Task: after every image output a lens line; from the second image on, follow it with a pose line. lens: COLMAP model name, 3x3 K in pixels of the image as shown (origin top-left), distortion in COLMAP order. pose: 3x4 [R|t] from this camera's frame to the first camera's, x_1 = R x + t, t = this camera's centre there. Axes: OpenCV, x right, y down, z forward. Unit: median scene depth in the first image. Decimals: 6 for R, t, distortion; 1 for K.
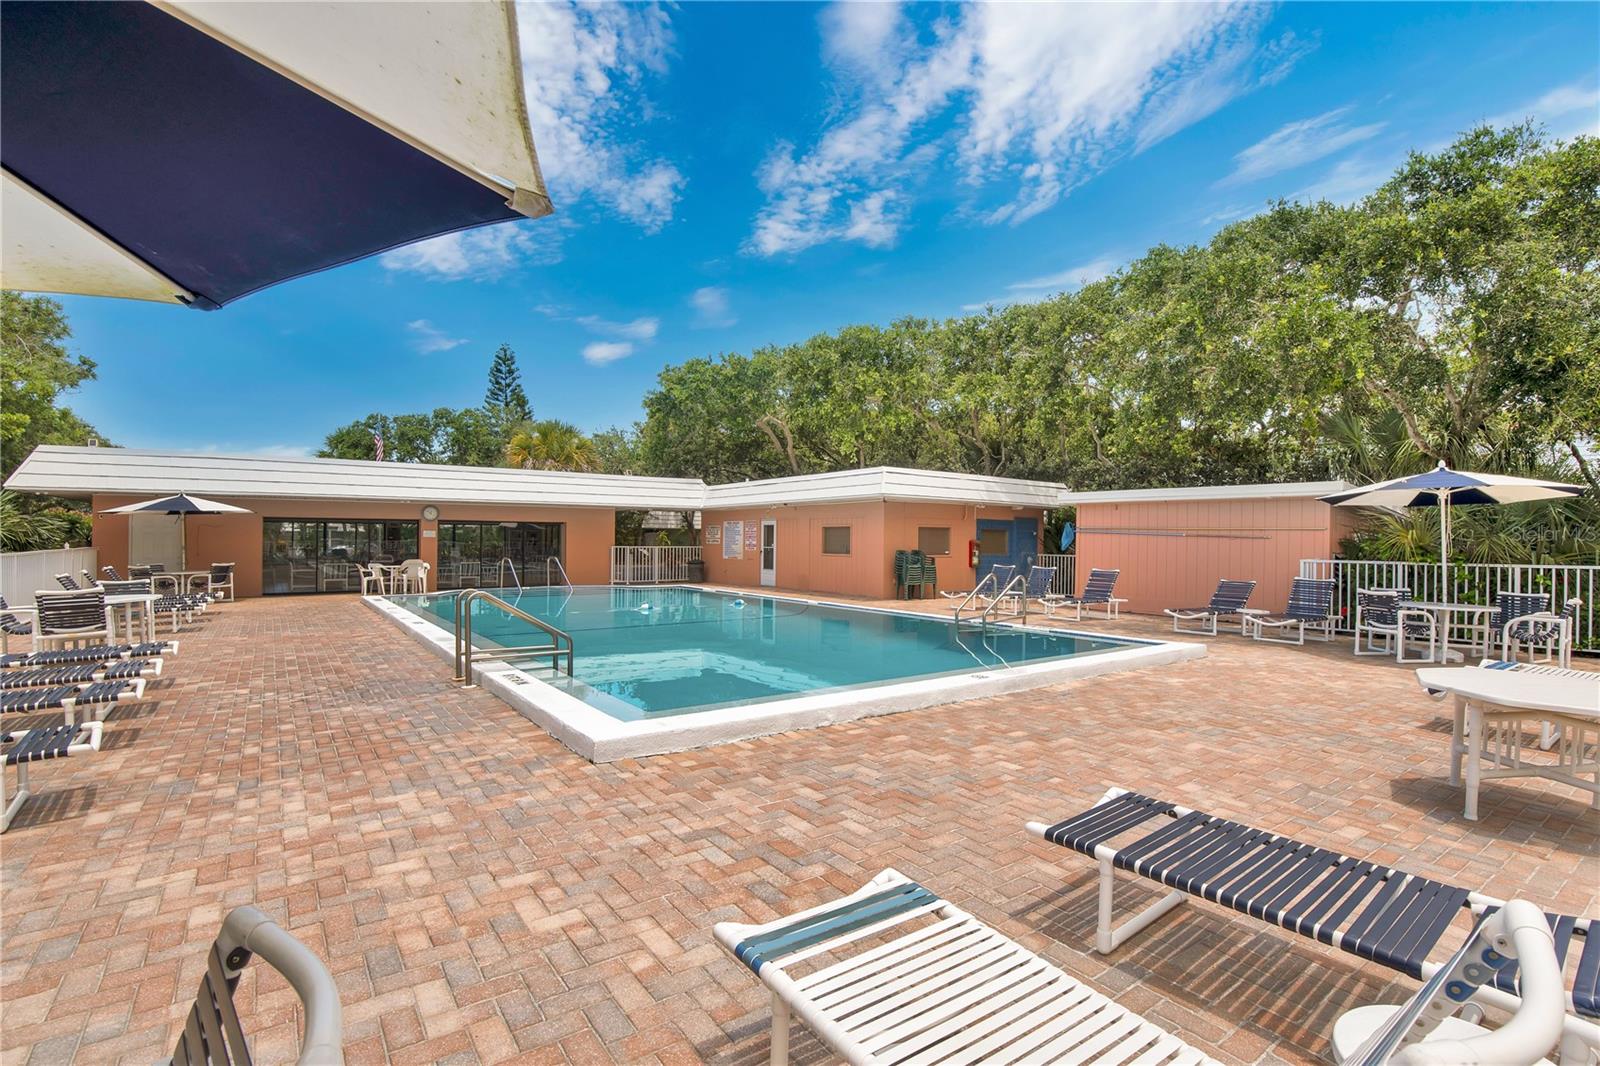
lens RADIAL K [[765.8, 0, 817.3], [0, 765.8, 515.4], [0, 0, 1]] dist [-0.025028, 0.000891]
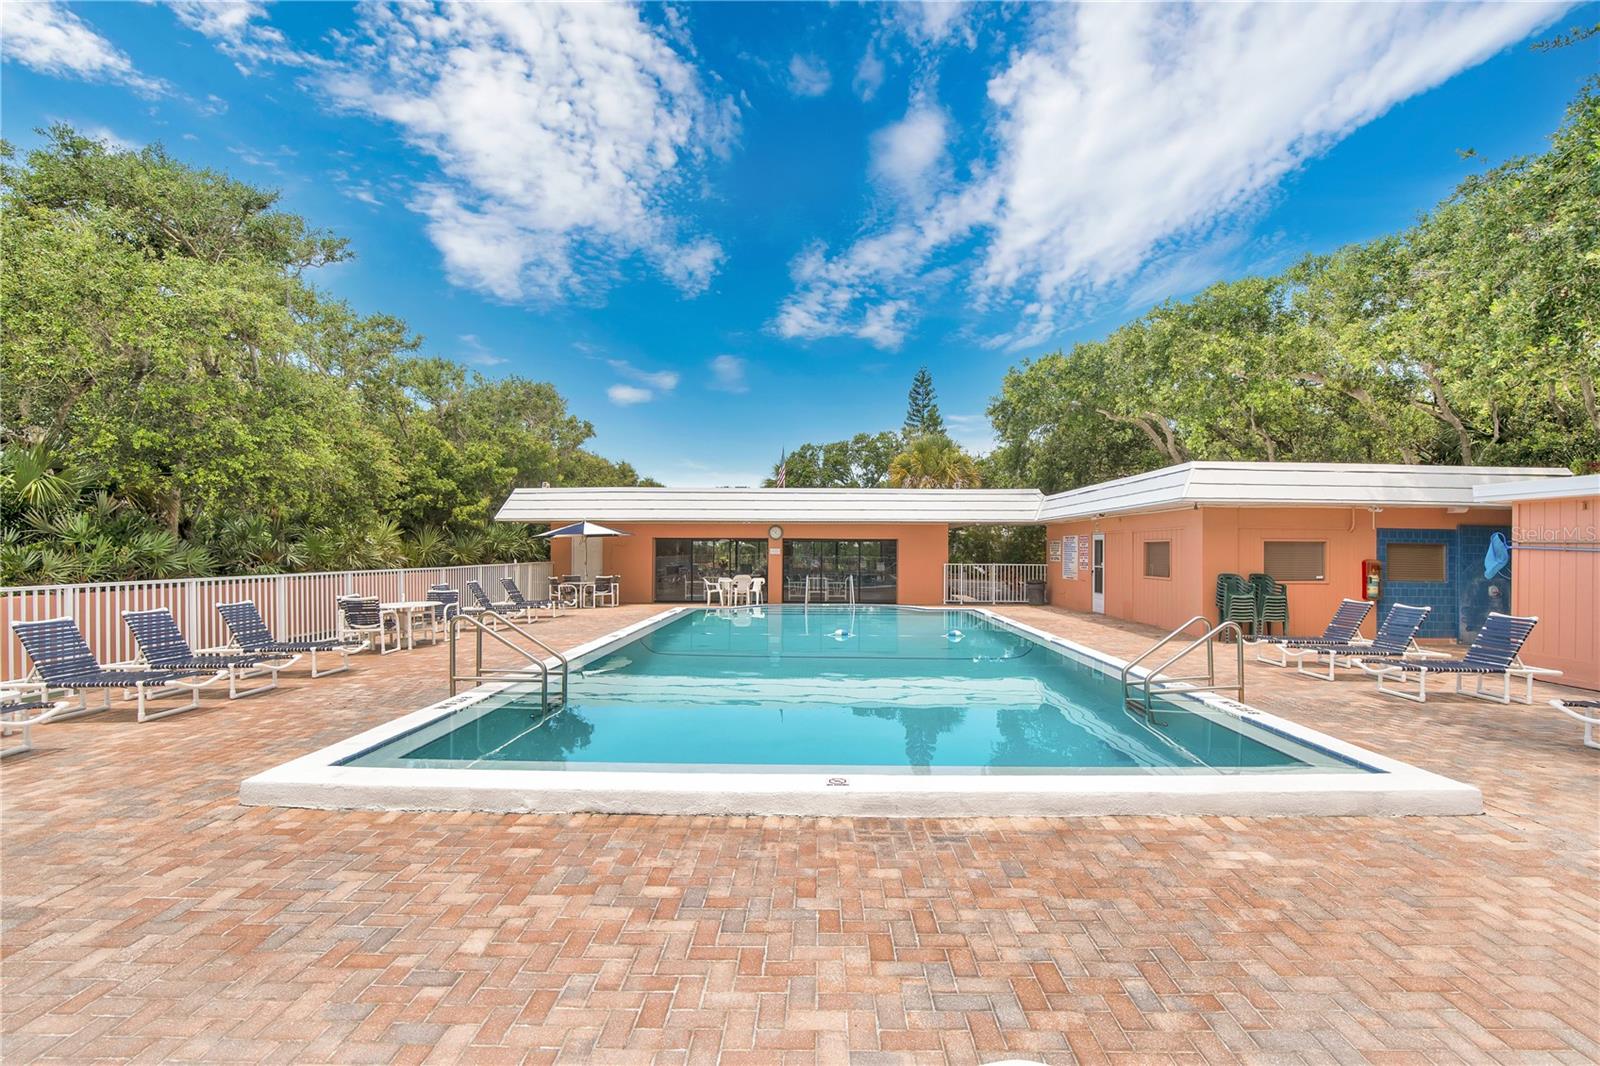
lens RADIAL K [[765.8, 0, 817.3], [0, 765.8, 515.4], [0, 0, 1]] dist [-0.025028, 0.000891]
pose [[0.799014, -0.029160, -0.600605, 0.711518], [0.019007, 0.999549, -0.023243, -0.002831], [0.601012, 0.007156, 0.799208, 0.552479]]
